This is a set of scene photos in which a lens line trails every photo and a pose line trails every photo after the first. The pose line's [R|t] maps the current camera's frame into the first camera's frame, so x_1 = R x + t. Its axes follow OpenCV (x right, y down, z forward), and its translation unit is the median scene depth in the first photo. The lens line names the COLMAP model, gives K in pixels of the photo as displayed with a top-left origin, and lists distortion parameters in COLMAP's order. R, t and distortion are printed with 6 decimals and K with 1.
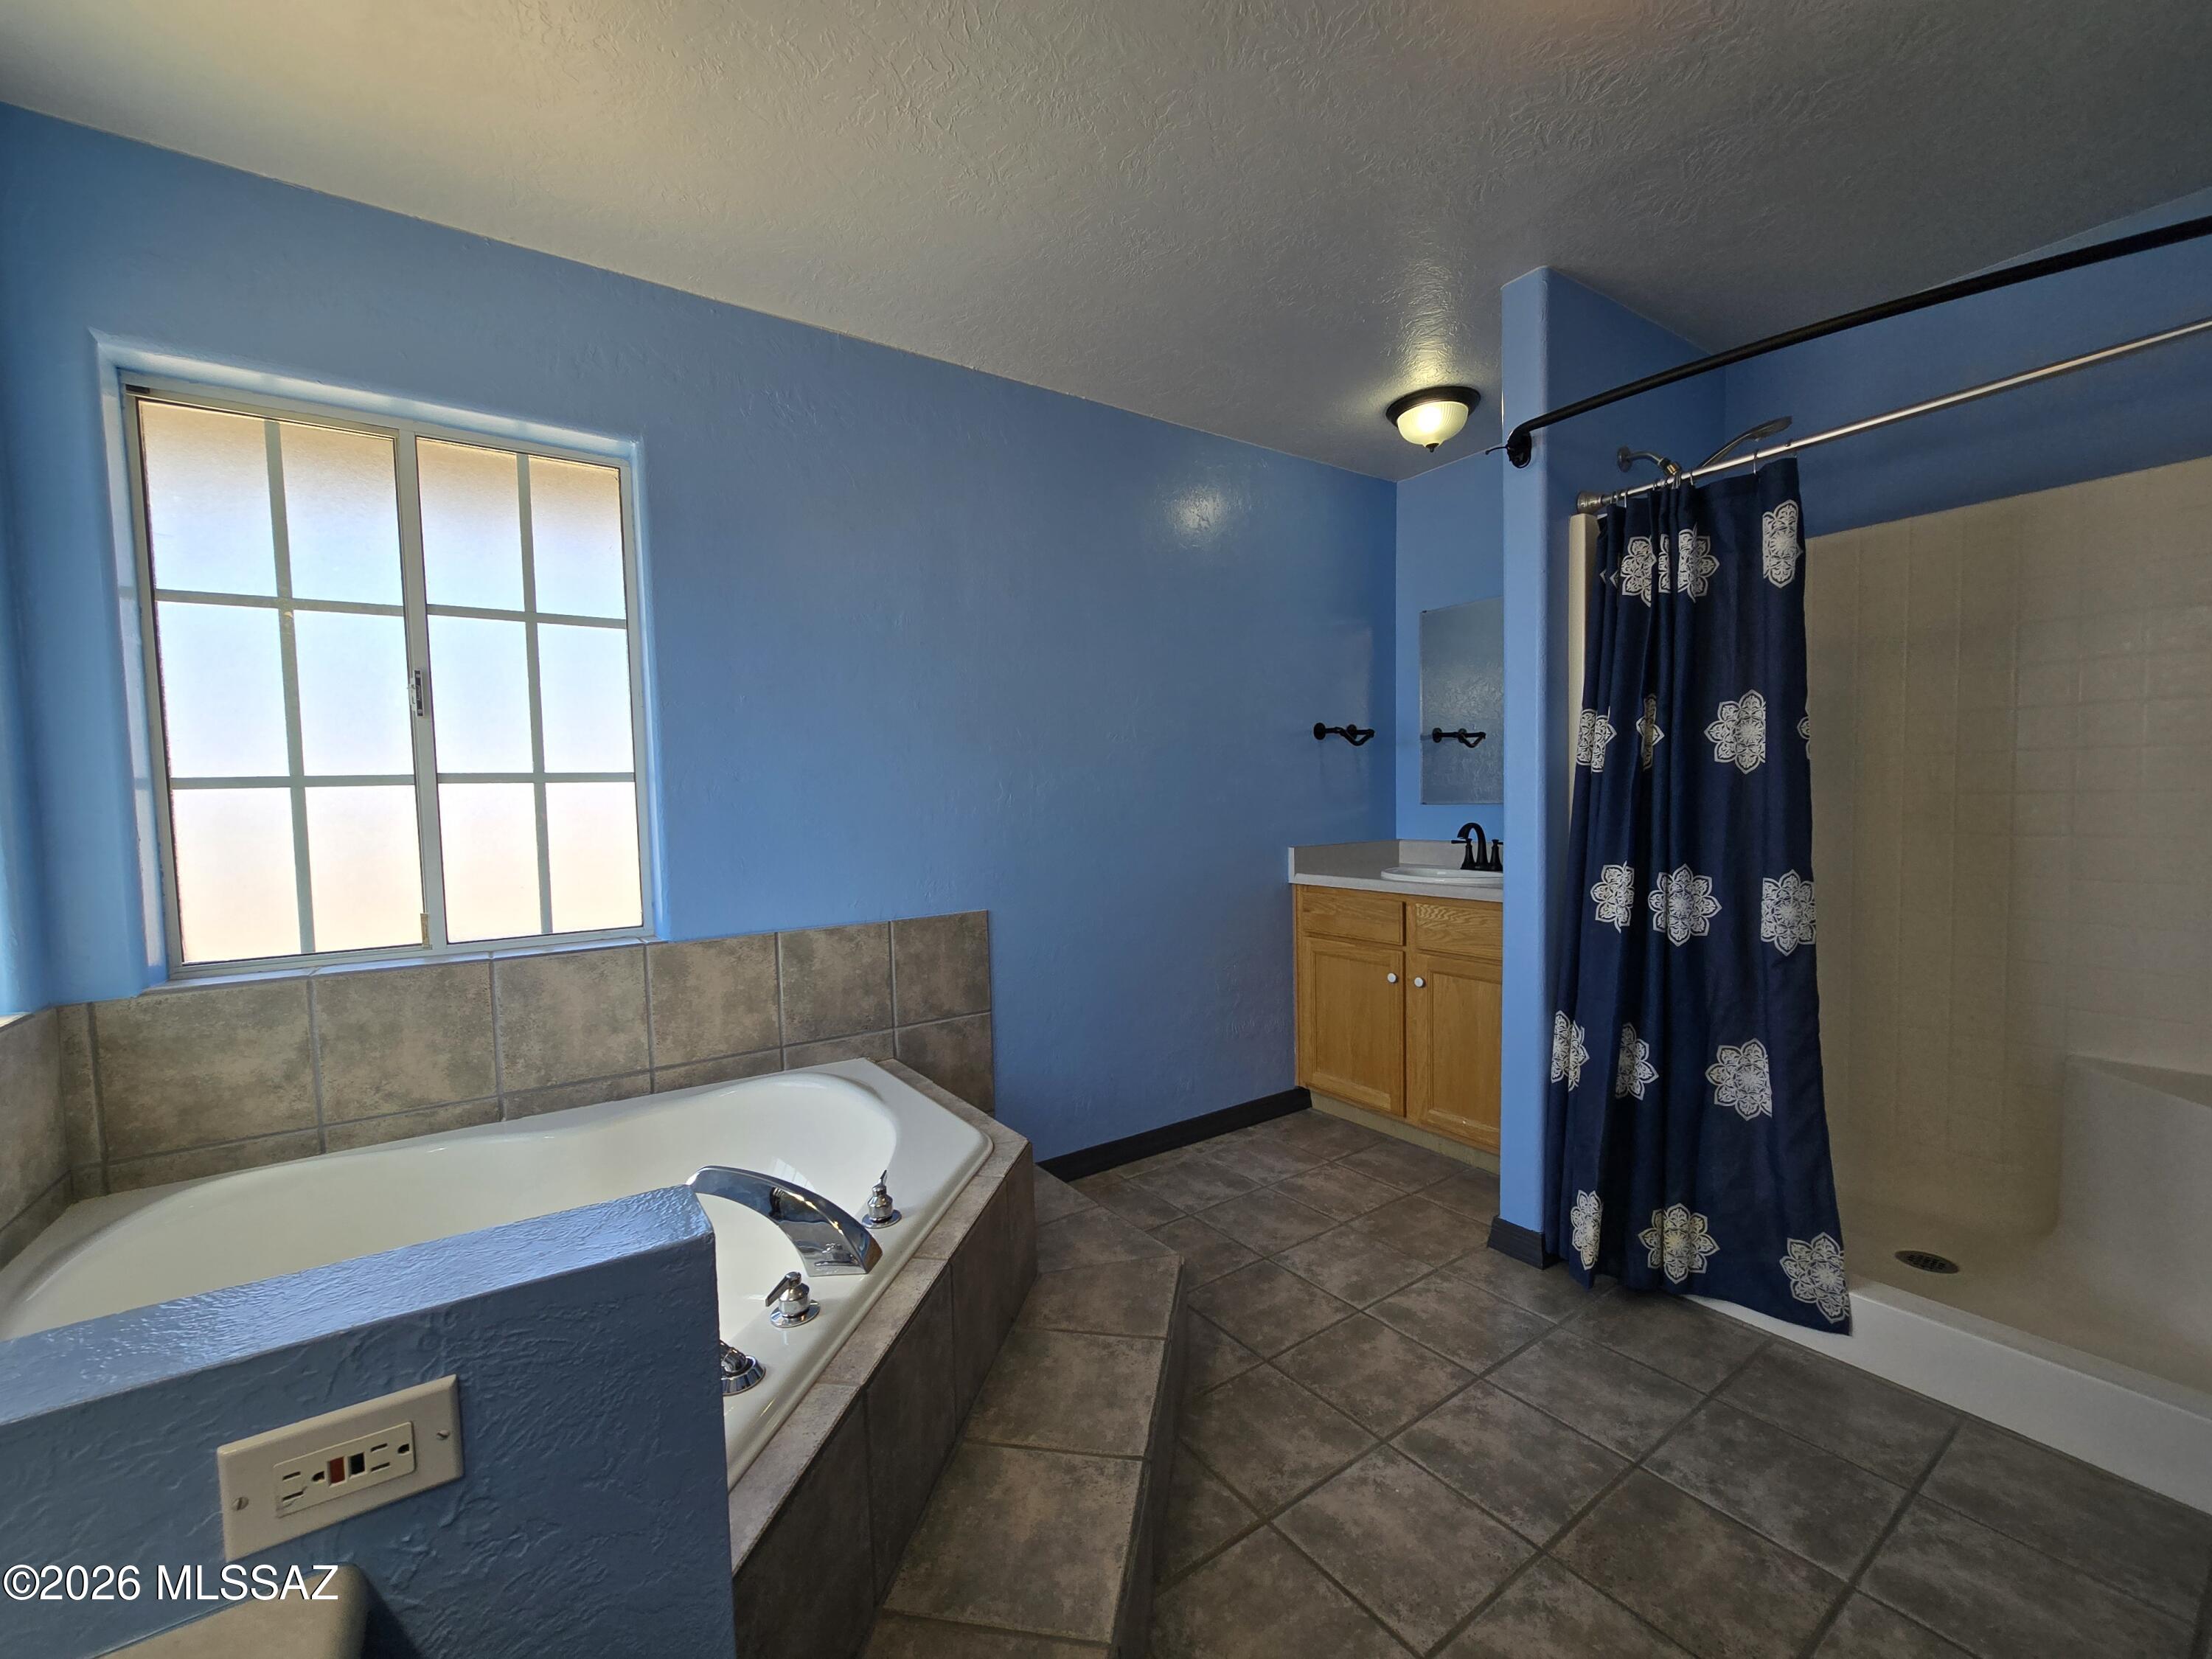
lens RADIAL K [[901.4, 0, 1105.6], [0, 901.4, 837.8], [0, 0, 1]] dist [-0.006299, 0.002337]
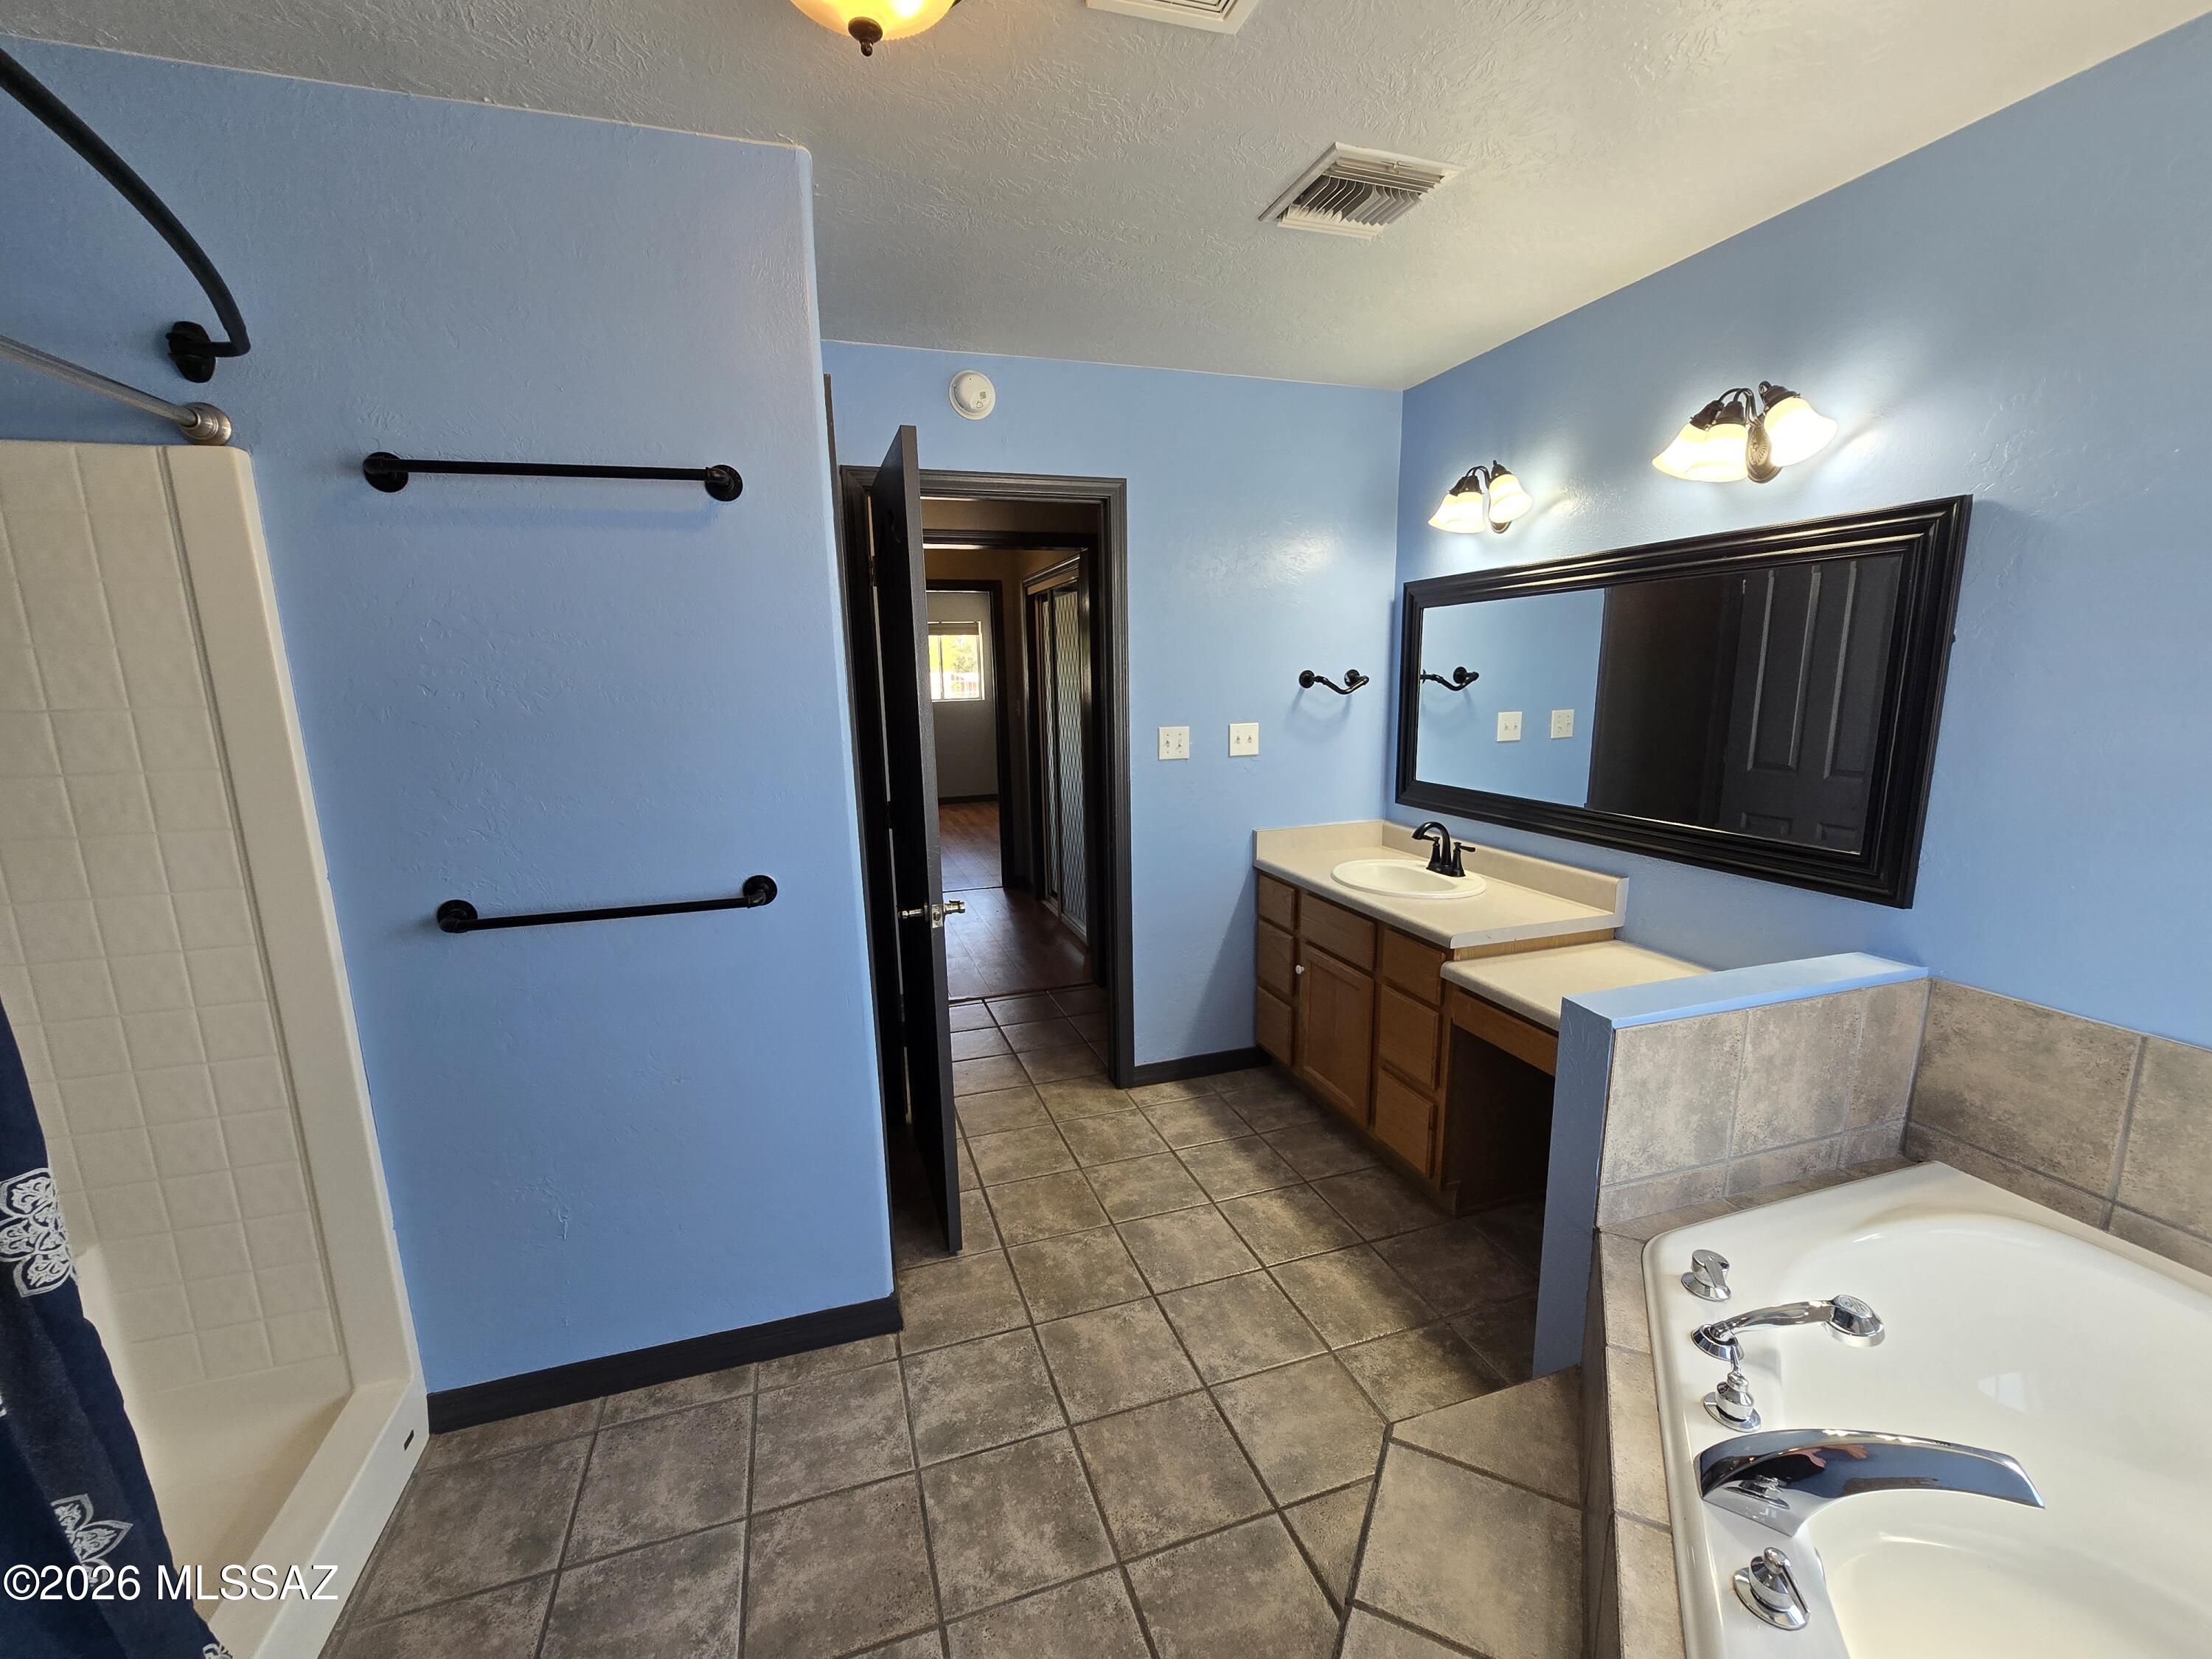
lens RADIAL K [[901.4, 0, 1105.5], [0, 901.4, 837.1], [0, 0, 1]] dist [-0.006299, 0.002337]
pose [[-0.956201, -0.010145, 0.292536, 0.022787], [0.060710, 0.970794, 0.232107, -0.311542], [-0.286347, 0.239700, -0.927658, 1.777356]]
